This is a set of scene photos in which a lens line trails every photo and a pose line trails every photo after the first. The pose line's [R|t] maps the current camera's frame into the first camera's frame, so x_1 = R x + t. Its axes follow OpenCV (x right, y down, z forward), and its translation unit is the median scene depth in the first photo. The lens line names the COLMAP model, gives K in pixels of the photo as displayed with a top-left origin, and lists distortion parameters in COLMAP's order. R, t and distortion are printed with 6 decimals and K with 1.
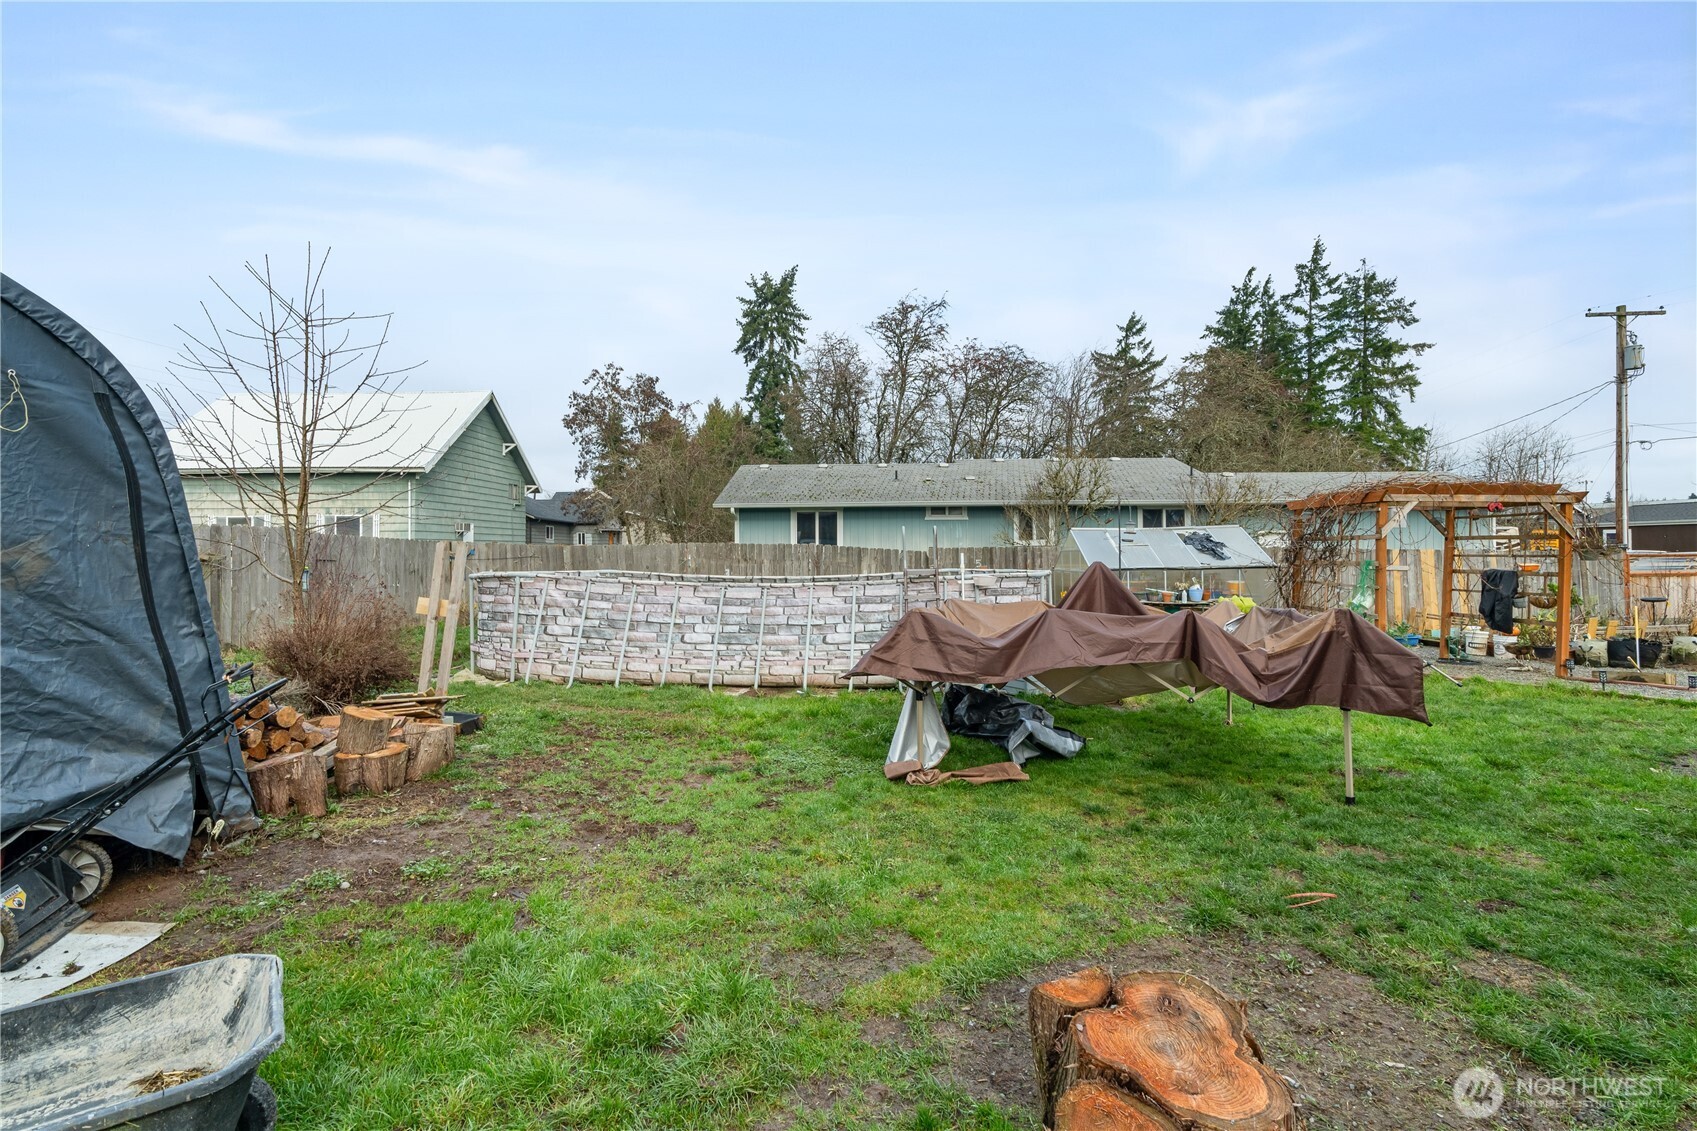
lens RADIAL K [[775.6, 0, 849.2], [0, 775.6, 573.1], [0, 0, 1]] dist [-0.004526, 0.000401]
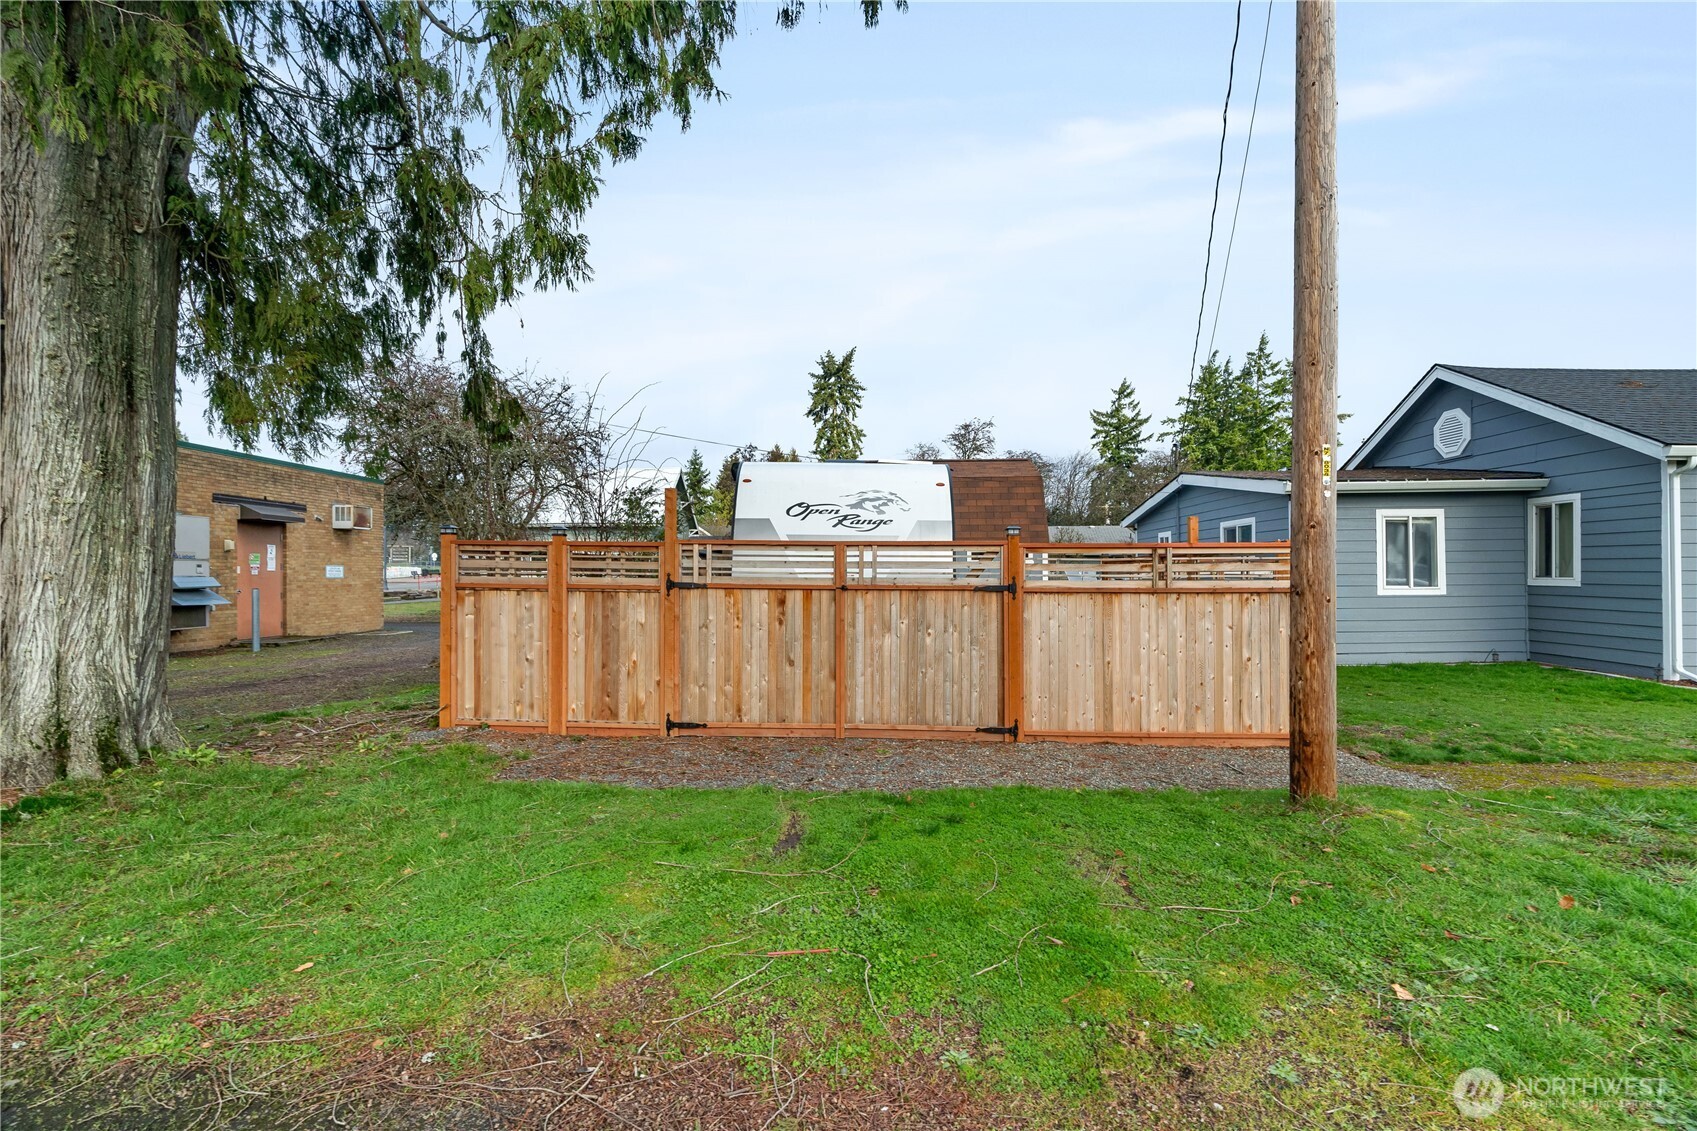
lens RADIAL K [[775.6, 0, 856.2], [0, 775.6, 571.6], [0, 0, 1]] dist [-0.004526, 0.000401]
pose [[0.999999, -0.001011, -0.001113, -0.064850], [0.000980, 0.999626, -0.027327, 0.001996], [0.001141, 0.027326, 0.999626, -0.249620]]
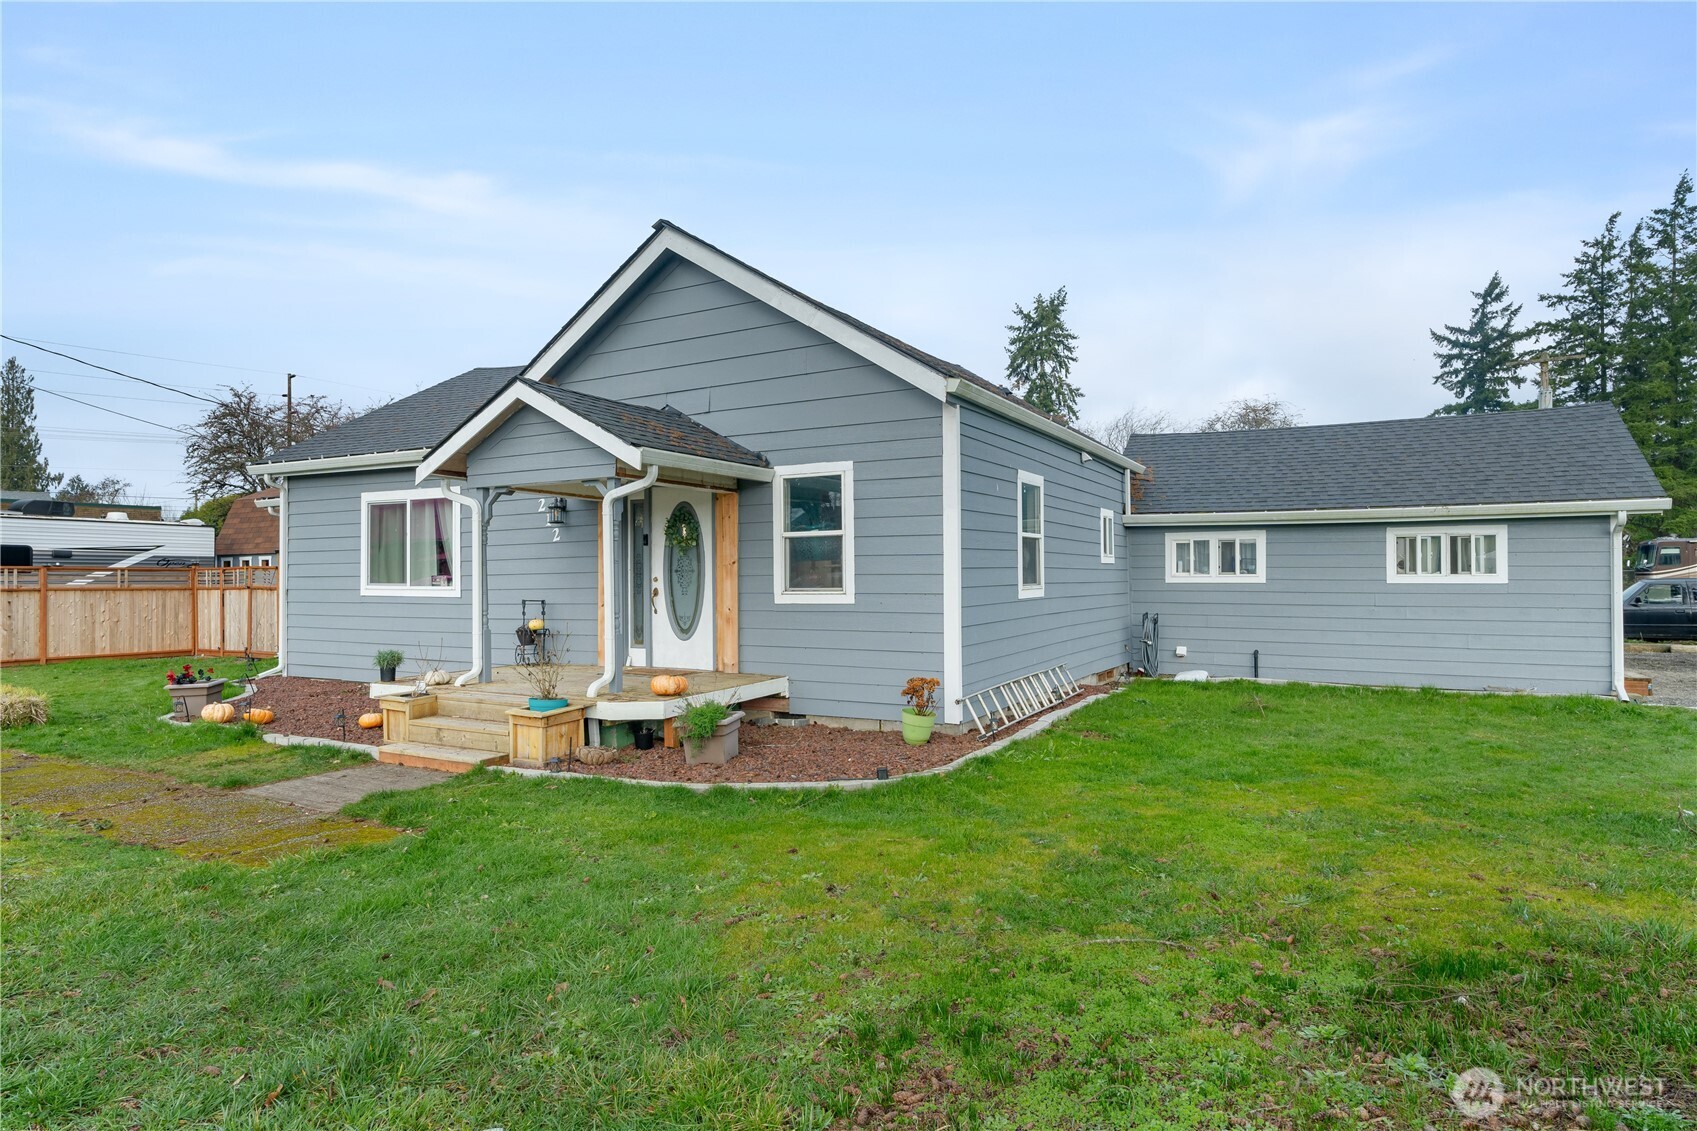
lens RADIAL K [[967.0, 0, 856.2], [0, 967.0, 563.4], [0, 0, 1]] dist [-0.010123, 0.001507]
pose [[0.885310, -0.010350, -0.464887, 0.271977], [-0.003765, 0.999560, -0.029422, 0.000699], [0.464987, 0.027798, 0.884881, -0.227196]]
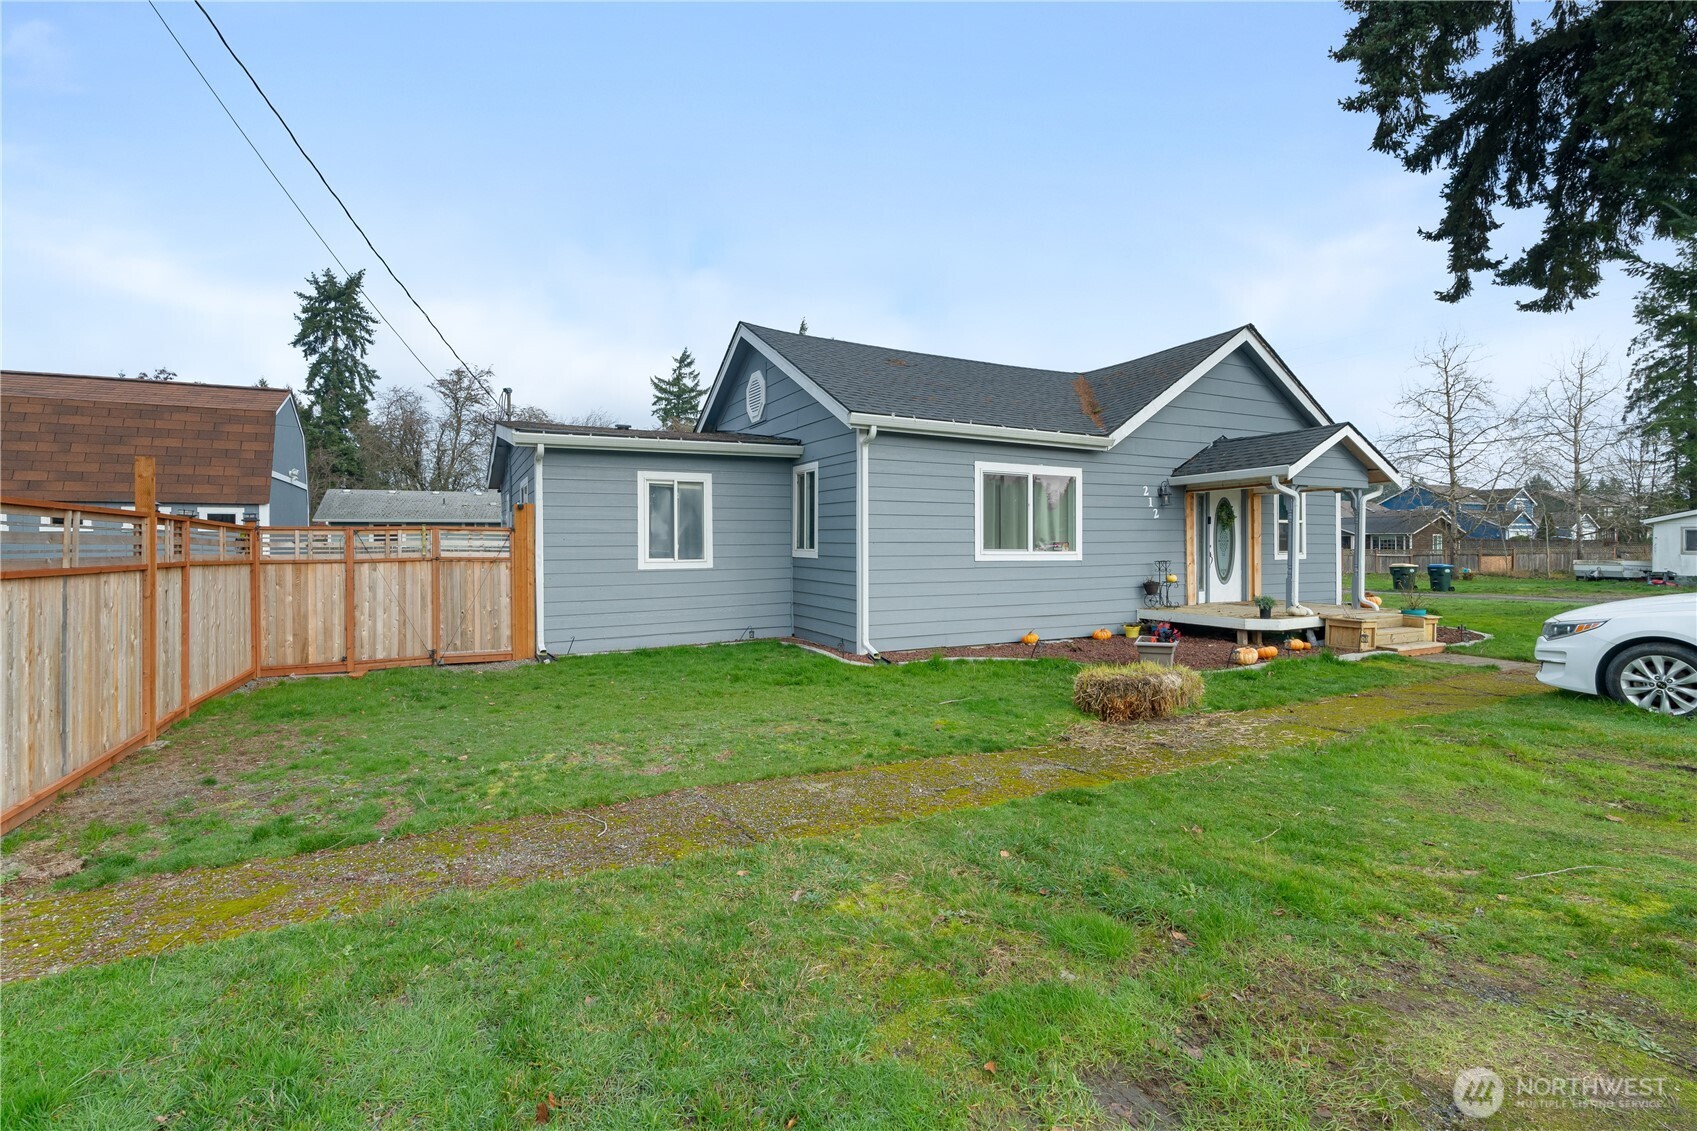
lens RADIAL K [[775.6, 0, 853.0], [0, 775.6, 547.9], [0, 0, 1]] dist [-0.004526, 0.000401]
pose [[0.876932, -0.002746, 0.480606, 0.008517], [0.010725, 0.999846, -0.013858, 0.001051], [-0.480494, 0.017307, 0.876827, -0.230825]]
